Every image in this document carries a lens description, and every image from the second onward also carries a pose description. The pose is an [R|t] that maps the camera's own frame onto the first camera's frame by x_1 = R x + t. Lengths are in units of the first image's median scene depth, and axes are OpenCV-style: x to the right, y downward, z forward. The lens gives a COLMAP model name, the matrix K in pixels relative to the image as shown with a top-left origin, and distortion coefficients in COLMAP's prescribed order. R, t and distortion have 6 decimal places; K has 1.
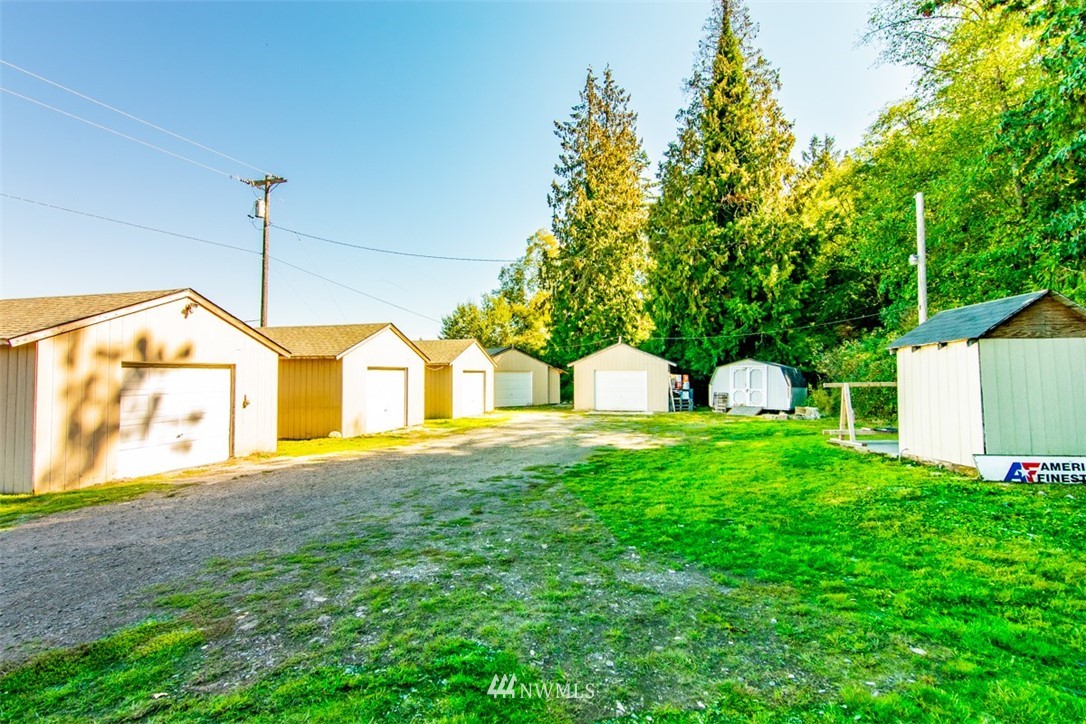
lens RADIAL K [[521.0, 0, 541.8], [0, 521.0, 355.4], [0, 0, 1]] dist [-0.000854, 0.001823]
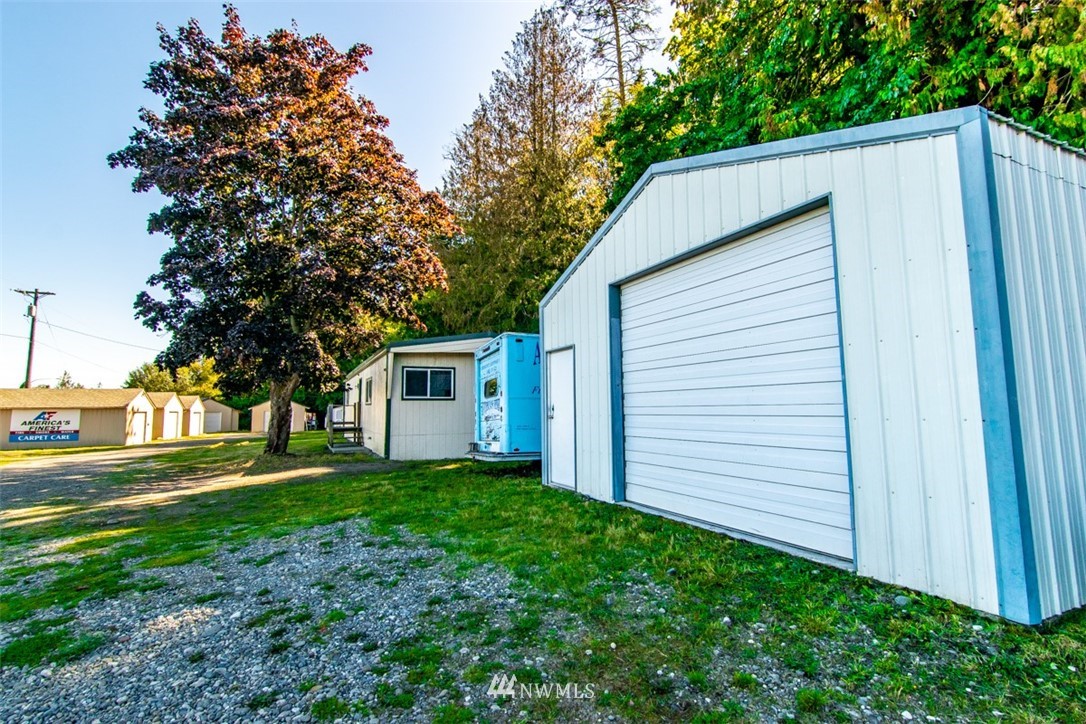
lens RADIAL K [[521.0, 0, 541.8], [0, 521.0, 355.4], [0, 0, 1]] dist [-0.000854, 0.001823]
pose [[0.800604, 0.053679, 0.596784, -0.212798], [-0.010844, 0.997114, -0.075140, -0.039179], [-0.599096, 0.053686, 0.798876, -1.040577]]
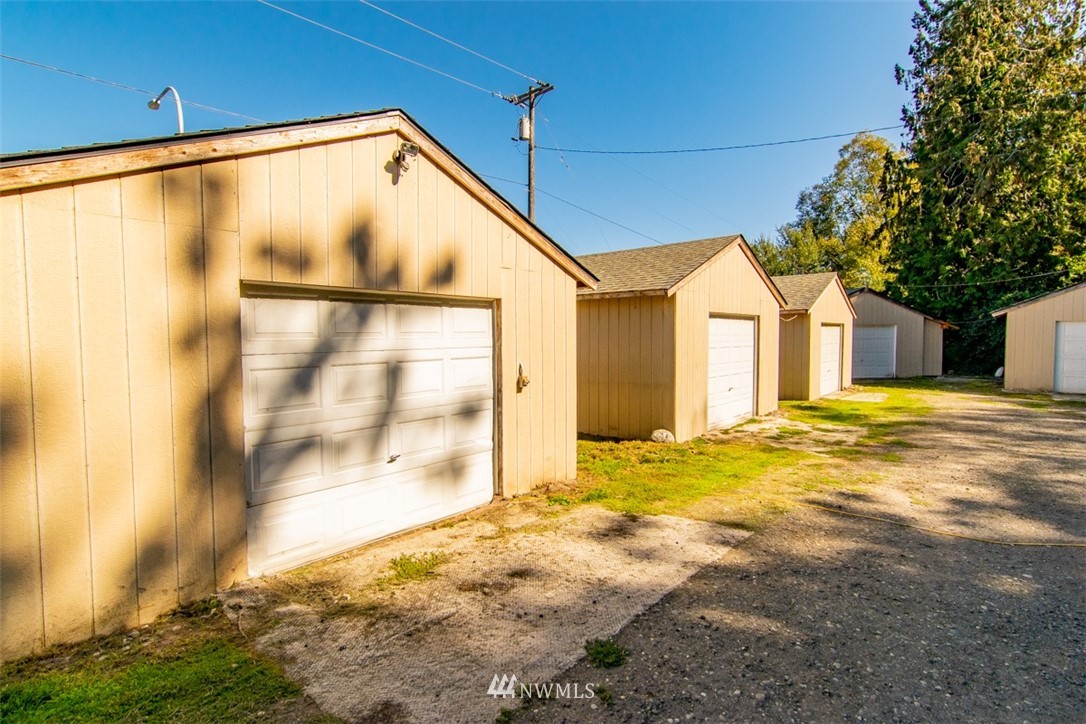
lens RADIAL K [[522.9, 0, 542.3], [0, 522.9, 357.2], [0, 0, 1]] dist [0.001647, 0.001284]
pose [[0.897136, 0.018344, -0.441374, -0.129127], [0.017458, 0.996885, 0.076915, 0.012223], [0.441410, -0.076709, 0.894021, 0.220944]]
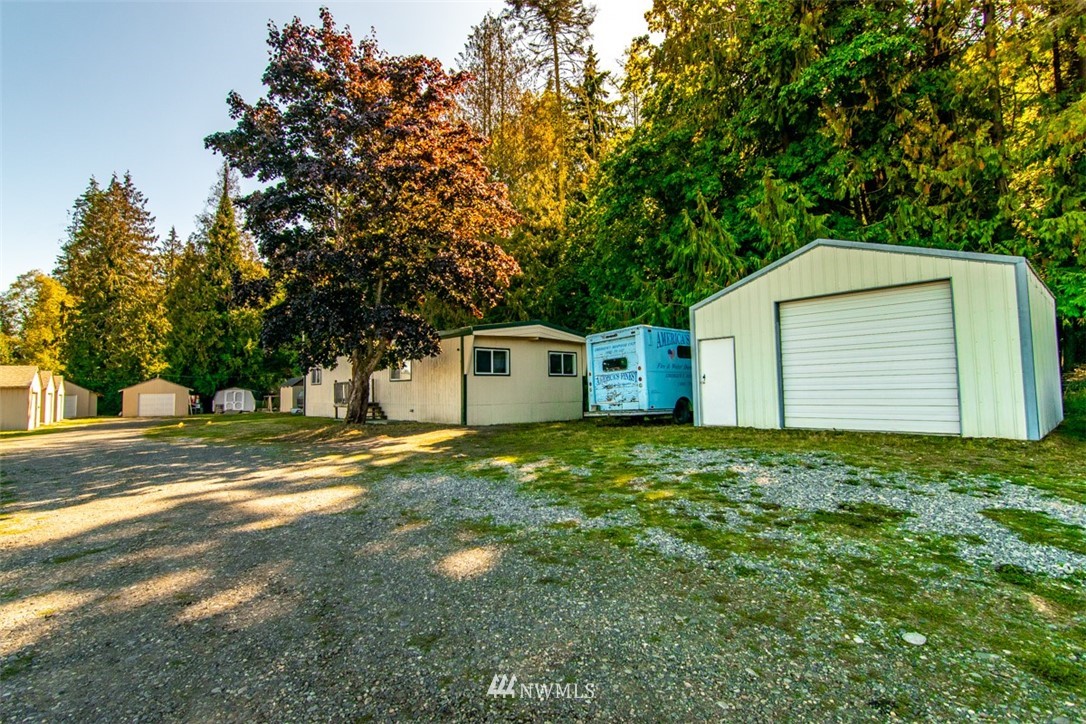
lens RADIAL K [[521.0, 0, 541.8], [0, 521.0, 355.4], [0, 0, 1]] dist [-0.000854, 0.001823]
pose [[0.589324, 0.046267, 0.806571, -0.451434], [-0.012403, 0.998759, -0.048229, -0.027935], [-0.807802, 0.018419, 0.589166, -0.970103]]
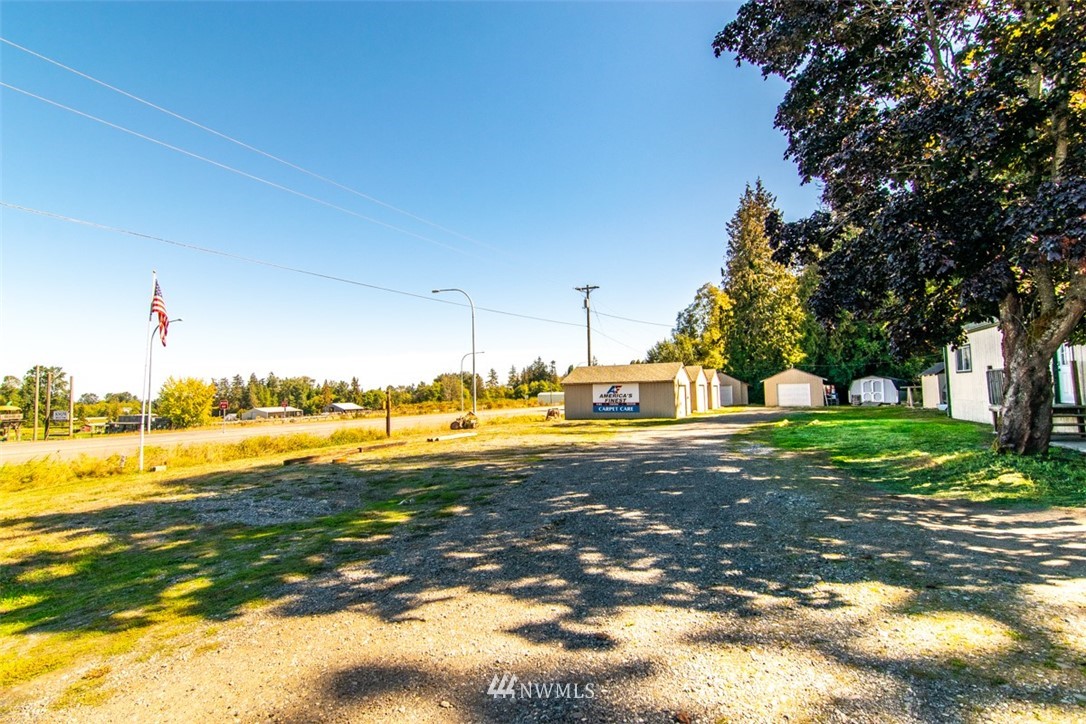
lens RADIAL K [[521.0, 0, 541.8], [0, 521.0, 355.4], [0, 0, 1]] dist [-0.000854, 0.001823]
pose [[0.981502, -0.033357, -0.188525, -0.308499], [0.027800, 0.999100, -0.032044, -0.029992], [0.189424, 0.026210, 0.981546, -0.795950]]
